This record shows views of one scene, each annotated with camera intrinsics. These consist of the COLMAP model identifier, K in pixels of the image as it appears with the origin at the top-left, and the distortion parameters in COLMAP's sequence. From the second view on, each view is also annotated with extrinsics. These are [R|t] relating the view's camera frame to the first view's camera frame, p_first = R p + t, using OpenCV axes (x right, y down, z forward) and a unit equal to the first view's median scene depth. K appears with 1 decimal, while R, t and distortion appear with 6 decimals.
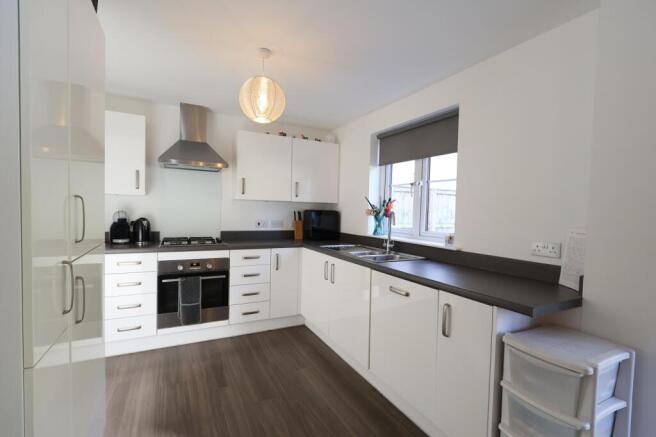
lens RADIAL K [[302.5, 0, 328.7], [0, 302.5, 218.5], [0, 0, 1]] dist [-0.003949, -0.000039]
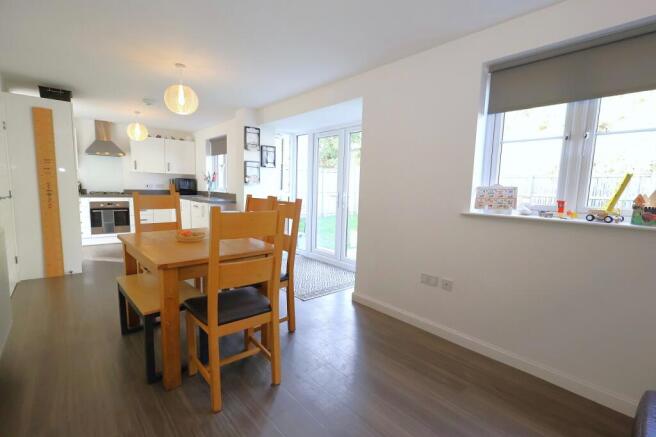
lens RADIAL K [[302.5, 0, 329.1], [0, 302.5, 221.0], [0, 0, 1]] dist [-0.003949, -0.000039]
pose [[0.972329, -0.025484, 0.232221, 0.479471], [0.004464, 0.995878, 0.090596, 0.082164], [-0.233573, -0.087053, 0.968435, -1.223080]]
